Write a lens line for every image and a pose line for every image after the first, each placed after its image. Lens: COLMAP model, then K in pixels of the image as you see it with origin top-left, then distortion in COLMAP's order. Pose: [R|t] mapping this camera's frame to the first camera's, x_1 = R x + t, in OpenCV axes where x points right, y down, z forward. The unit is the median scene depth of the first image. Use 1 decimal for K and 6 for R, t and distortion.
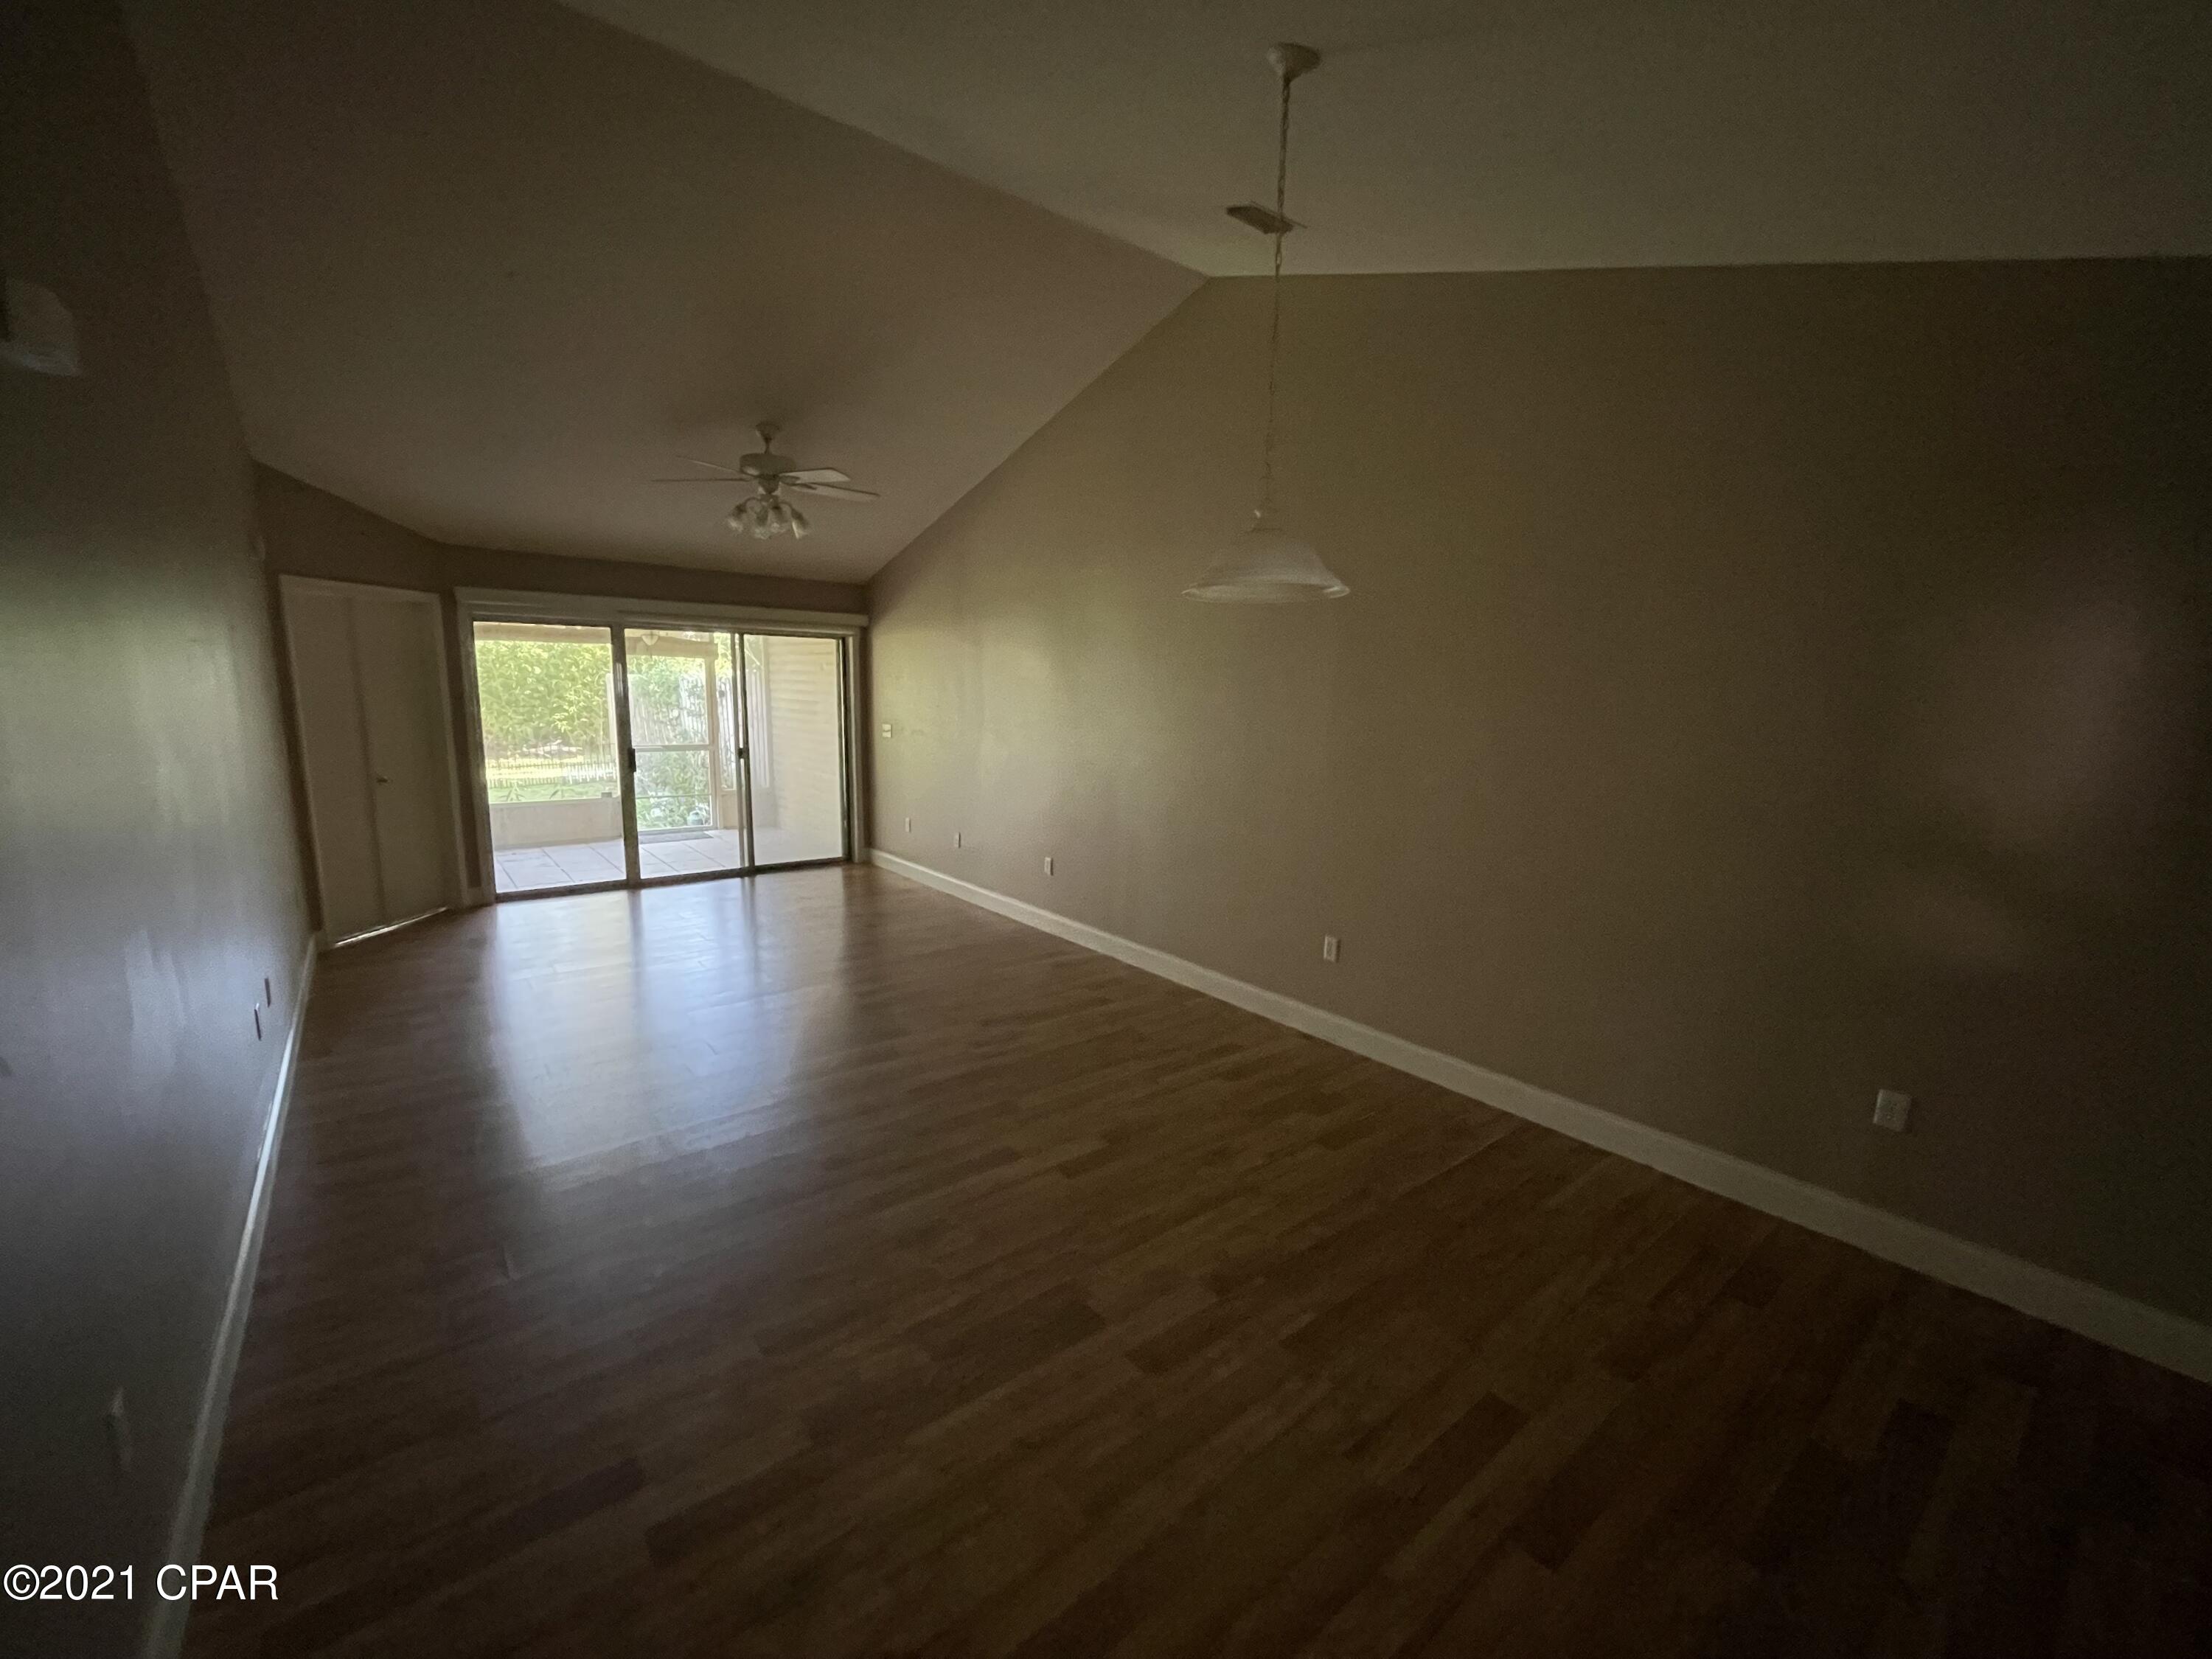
lens RADIAL K [[896.8, 0, 1097.8], [0, 896.8, 822.6], [0, 0, 1]] dist [-0.001335, 0.000336]
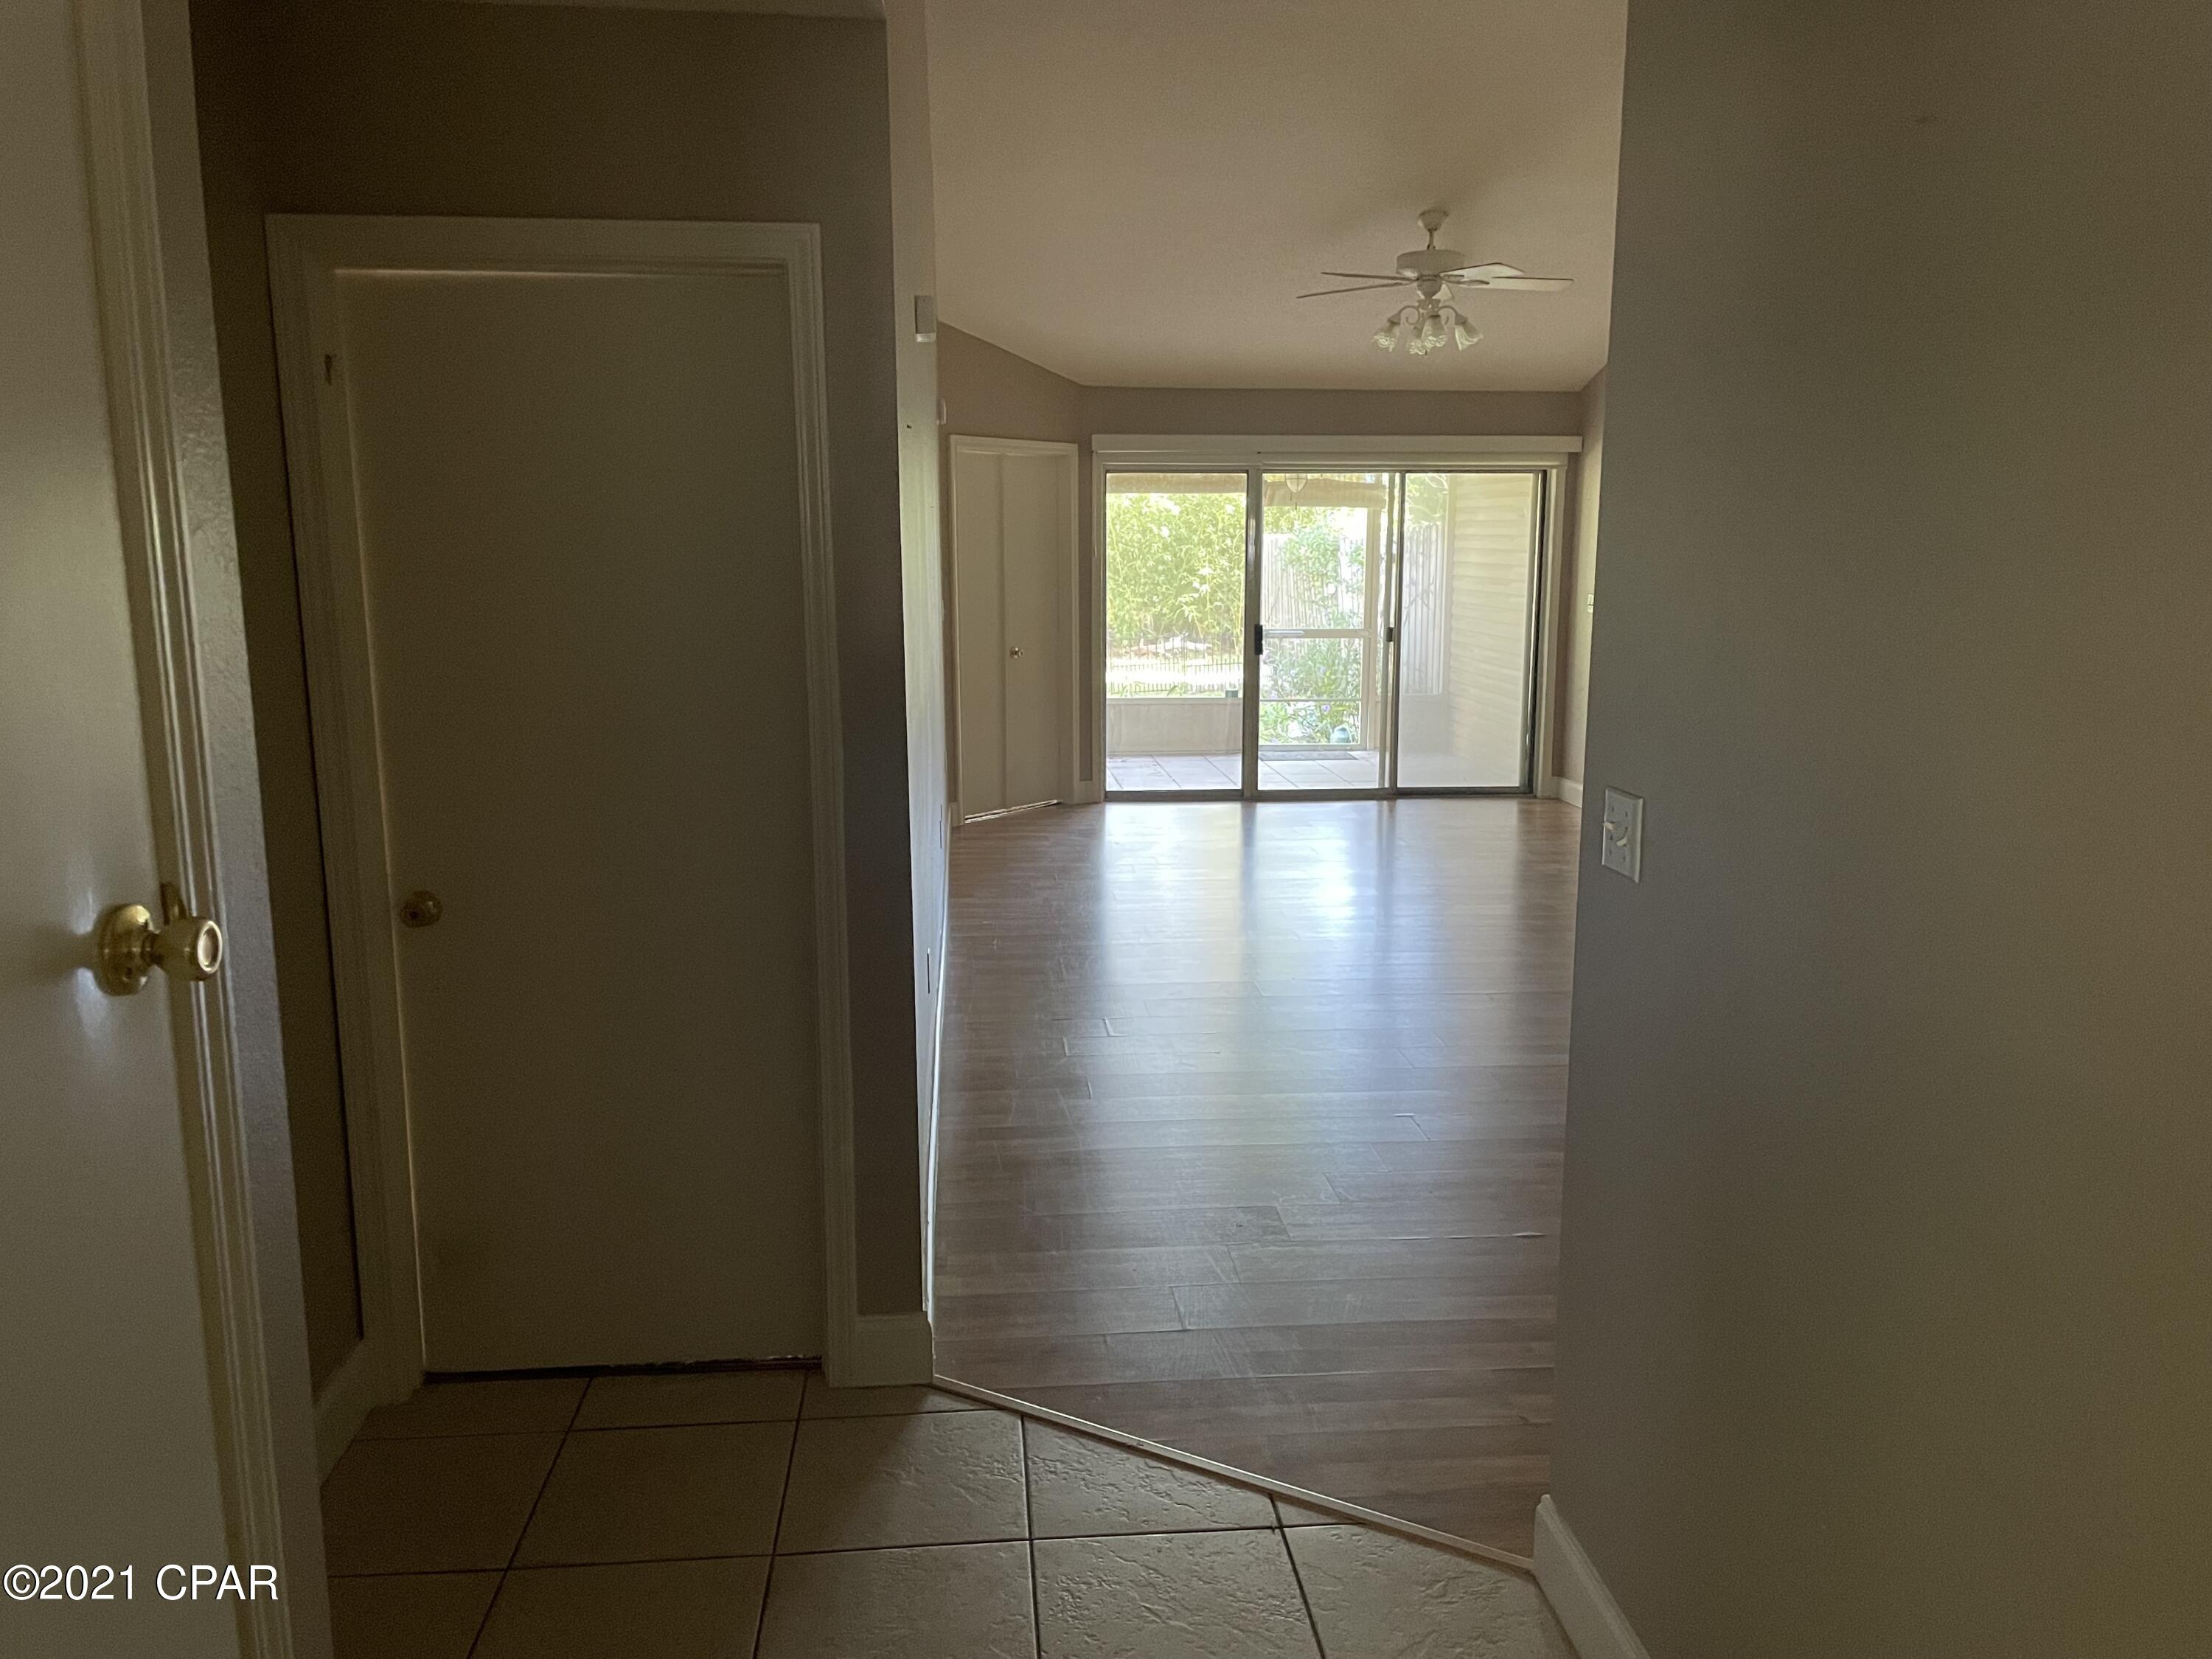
lens RADIAL K [[1657.4, 0, 1087.5], [0, 1657.4, 838.8], [0, 0, 1]] dist [0.055088, -0.062499]
pose [[0.826236, 0.080421, -0.557554, 0.221153], [-0.069299, 0.996750, 0.041077, 0.065888], [0.559046, 0.004699, 0.829124, -0.355819]]
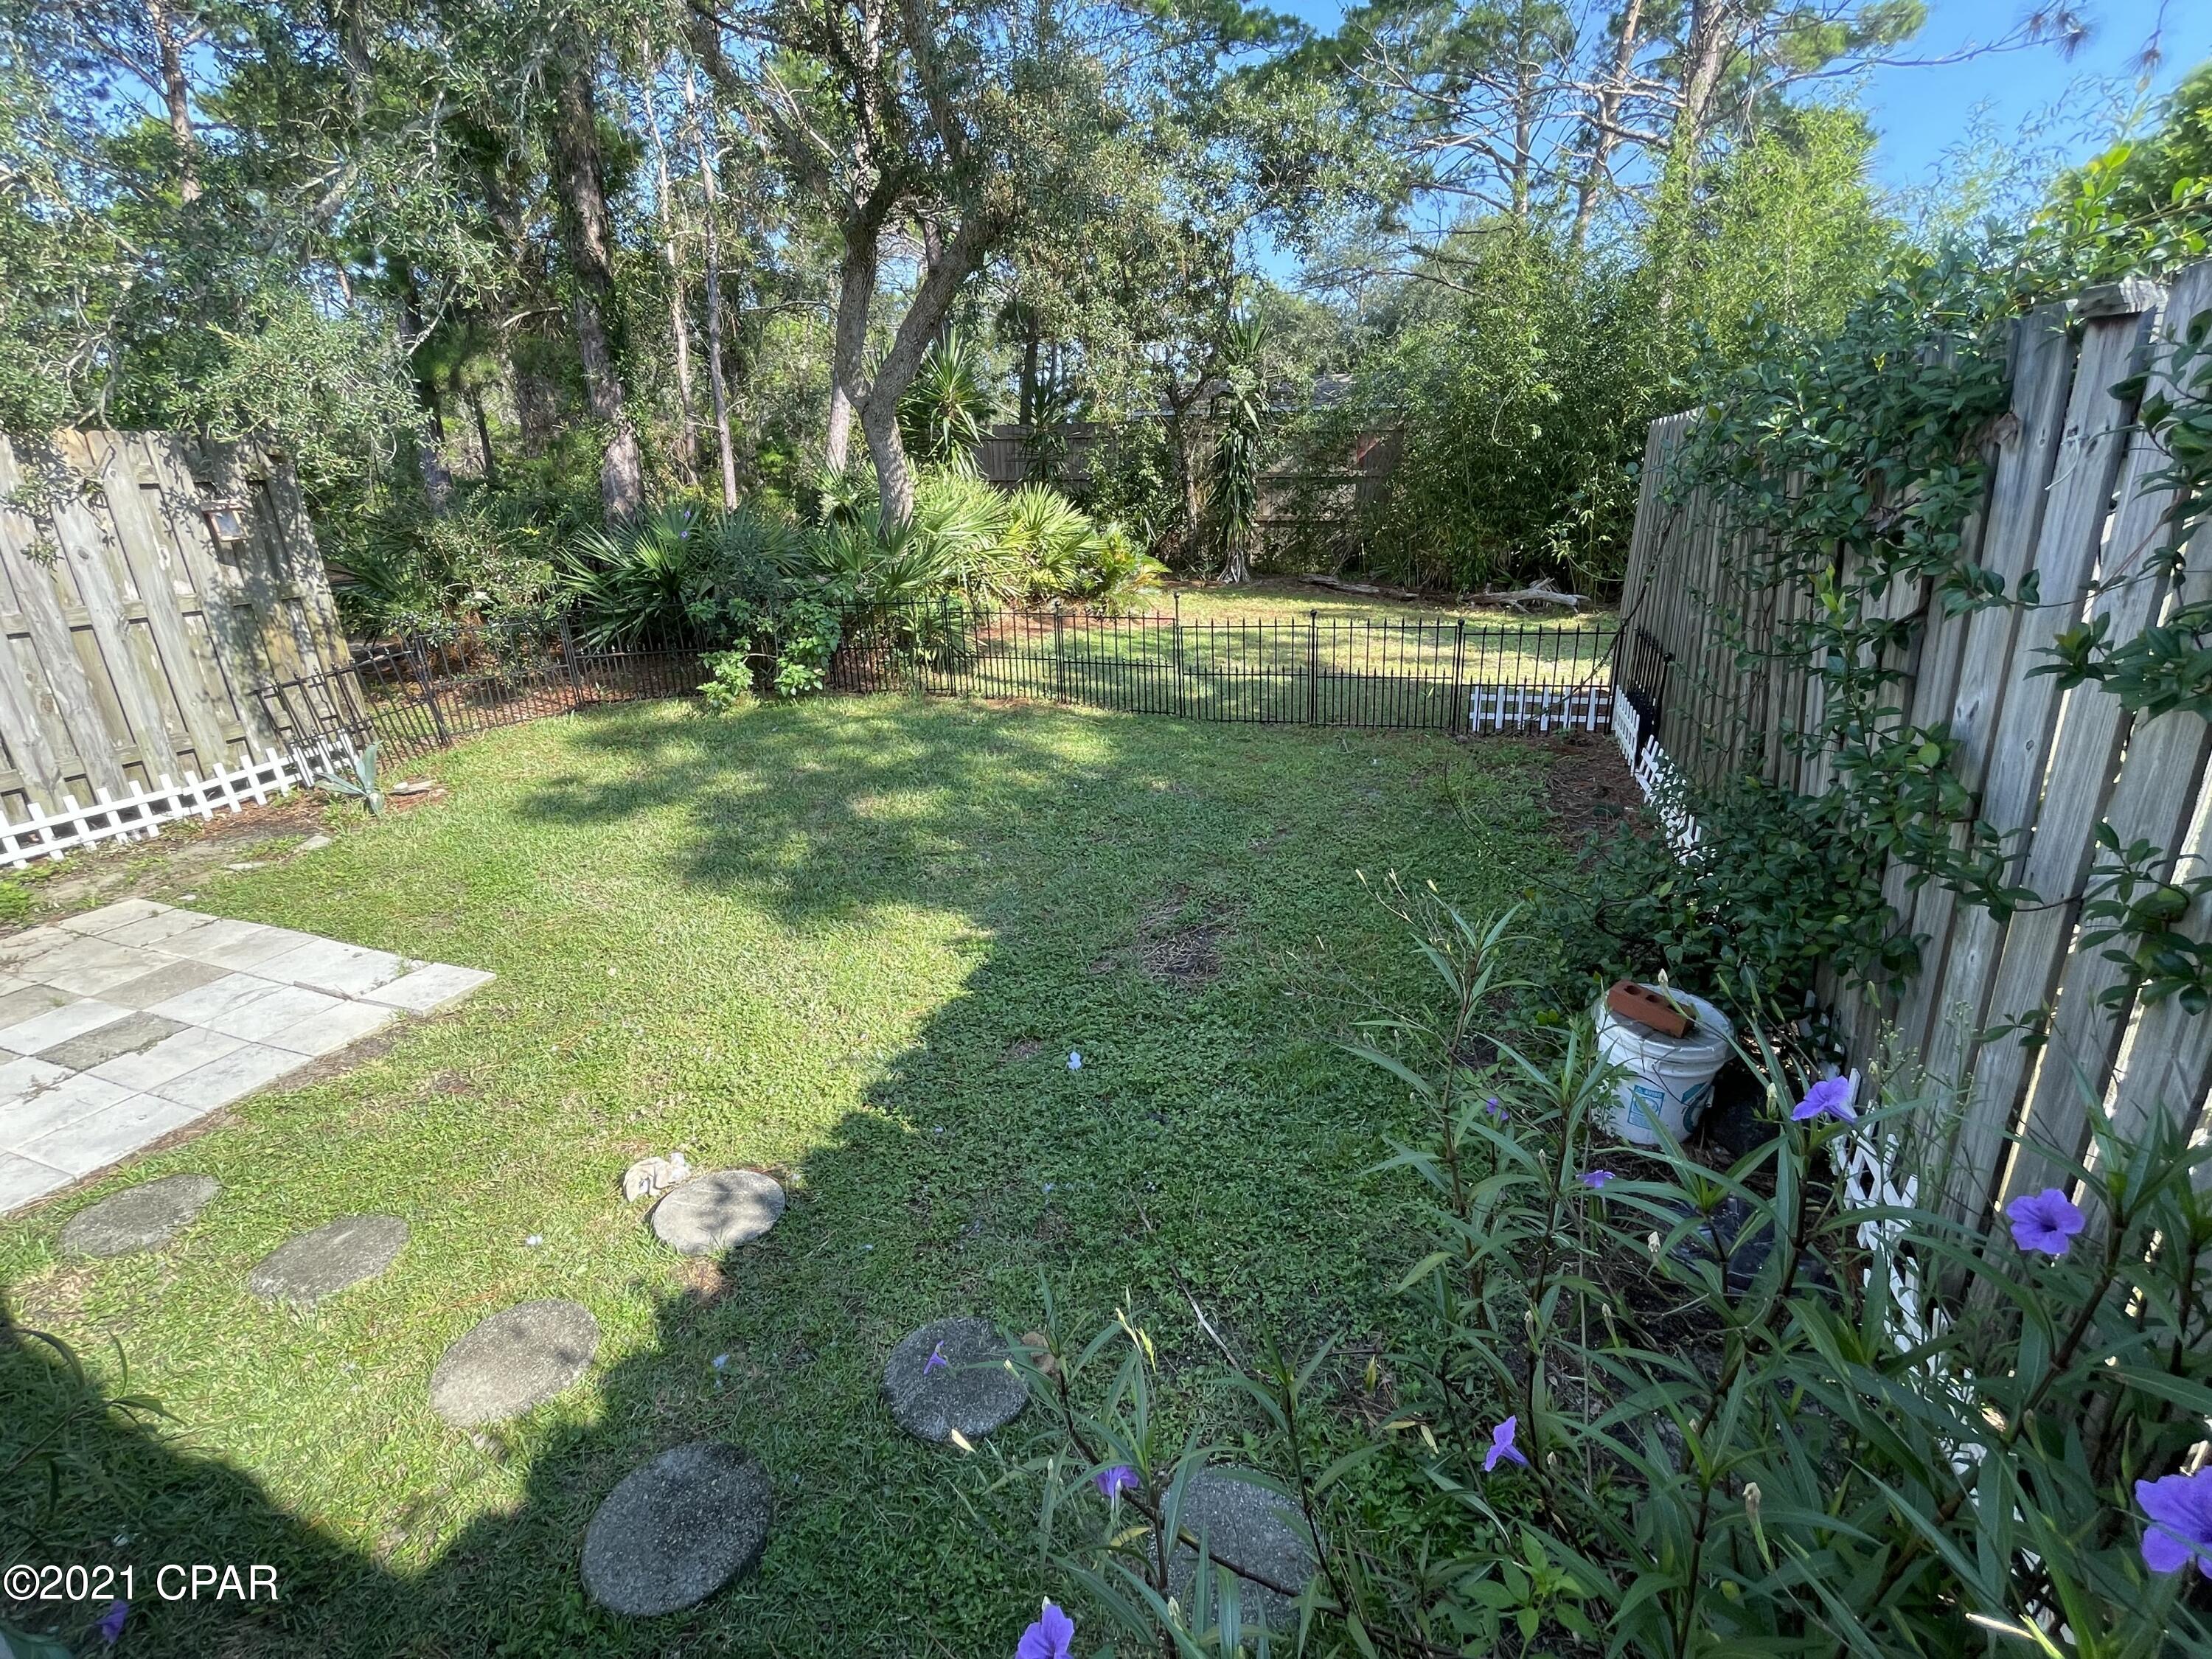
lens RADIAL K [[966.2, 0, 1111.1], [0, 966.2, 822.0], [0, 0, 1]] dist [-0.002605, -0.000132]
pose [[0.512108, 0.270962, -0.815061, -0.860292], [-0.106347, 0.961637, 0.252871, -0.246133], [0.852312, -0.042818, 0.521278, 1.737835]]
